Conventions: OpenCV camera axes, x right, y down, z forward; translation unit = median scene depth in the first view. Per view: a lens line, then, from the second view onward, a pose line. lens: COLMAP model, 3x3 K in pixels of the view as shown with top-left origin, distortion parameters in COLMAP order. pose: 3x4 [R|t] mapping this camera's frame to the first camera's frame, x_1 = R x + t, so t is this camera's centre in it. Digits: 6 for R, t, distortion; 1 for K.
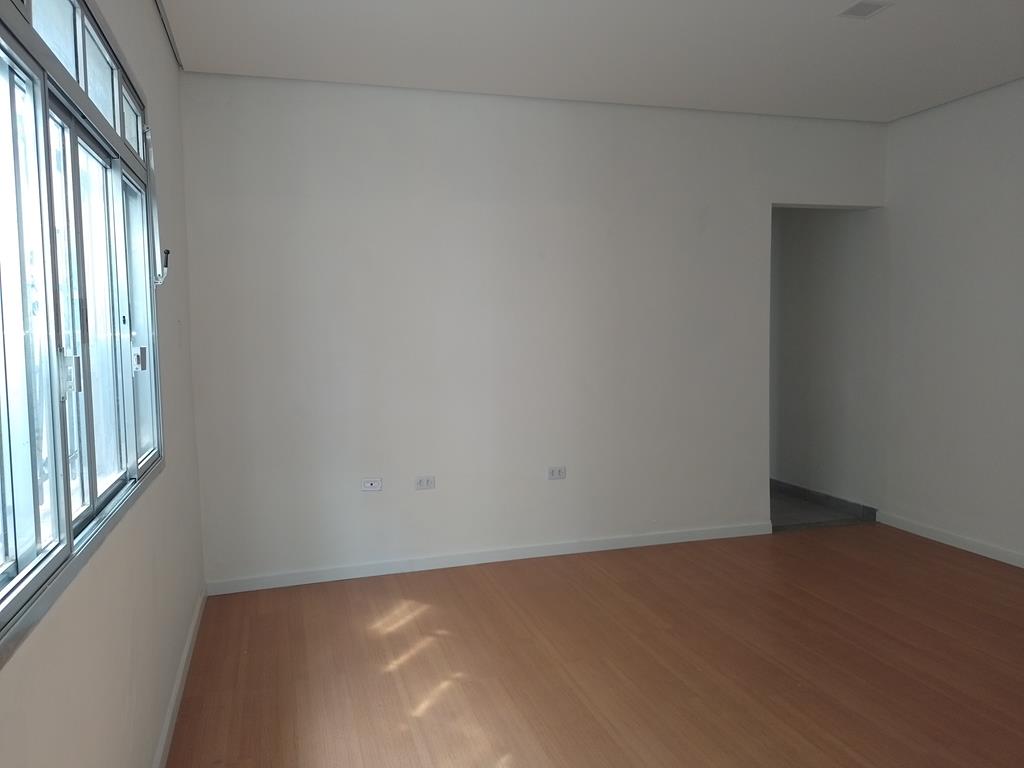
lens RADIAL K [[759.6, 0, 507.7], [0, 759.6, 381.1], [0, 0, 1]] dist [0.079388, -0.121823]
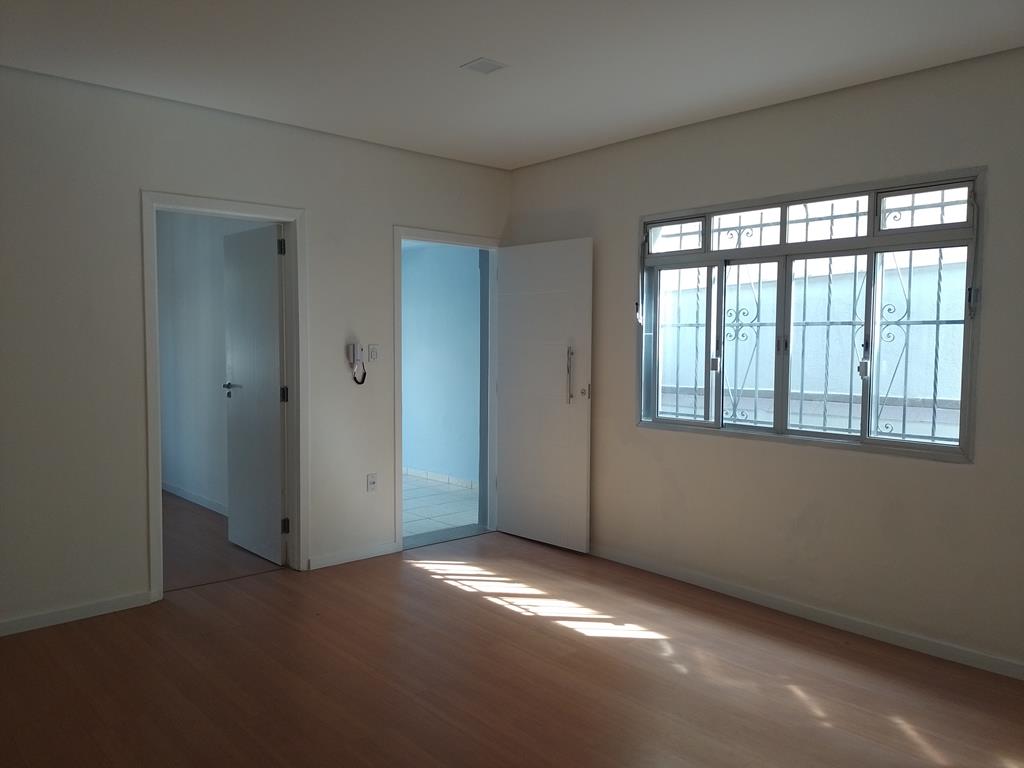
lens RADIAL K [[759.6, 0, 507.7], [0, 759.6, 381.1], [0, 0, 1]] dist [0.079388, -0.121823]
pose [[-0.903531, 0.037106, -0.426914, 0.648986], [-0.018935, 0.991814, 0.126279, -0.141556], [0.428105, 0.122181, -0.895432, 1.556648]]
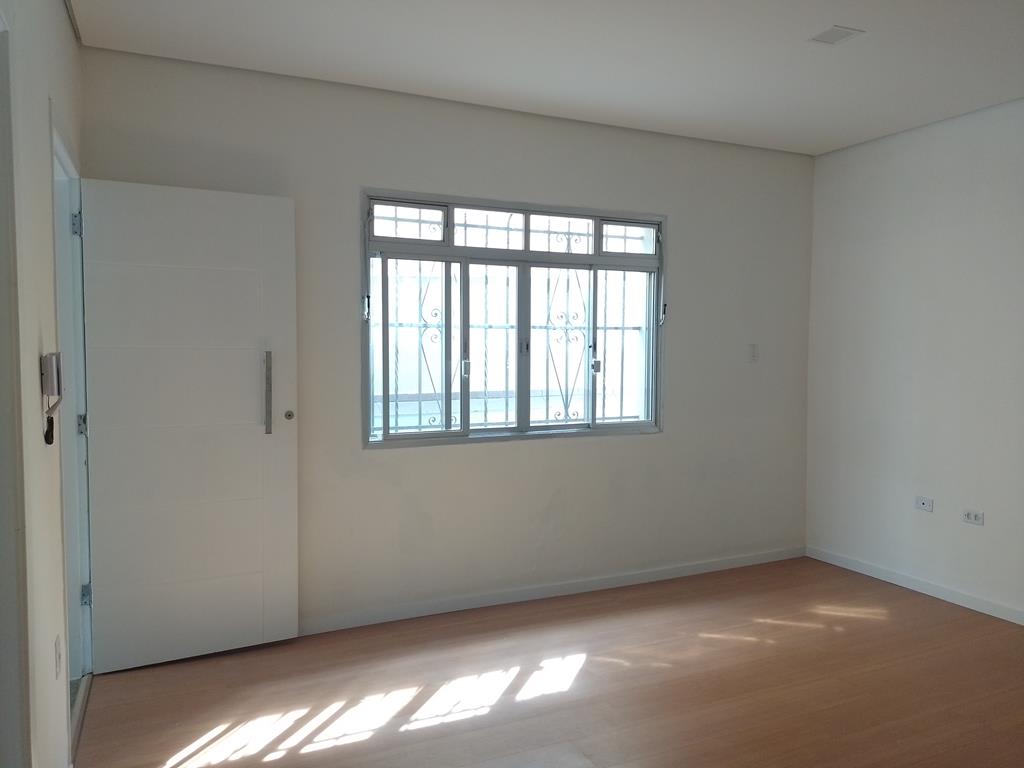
lens RADIAL K [[759.6, 0, 507.7], [0, 759.6, 381.1], [0, 0, 1]] dist [0.079388, -0.121823]
pose [[0.155271, 0.071389, -0.985289, 0.997723], [-0.078020, 0.995156, 0.059809, -0.065508], [0.984786, 0.067586, 0.160089, 0.350076]]
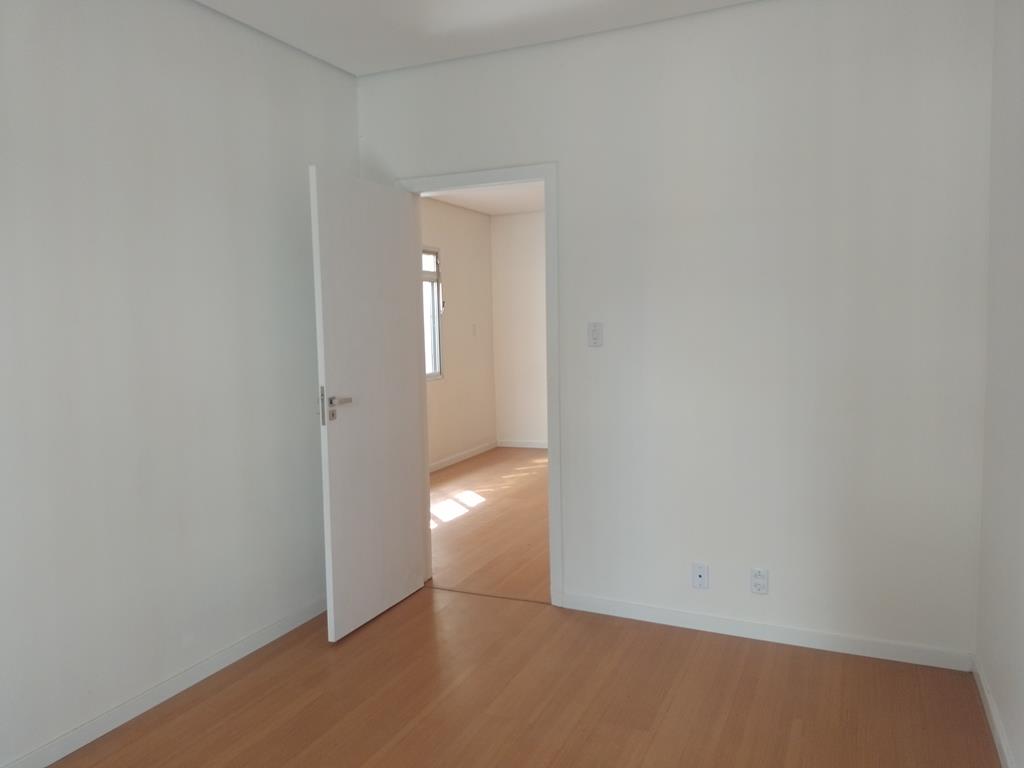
lens RADIAL K [[759.6, 0, 507.7], [0, 759.6, 381.1], [0, 0, 1]] dist [0.079388, -0.121823]
pose [[0.750057, 0.052302, -0.659302, 1.372467], [-0.038630, 0.998631, 0.035274, 0.012173], [0.660244, -0.000989, 0.751051, -0.814933]]
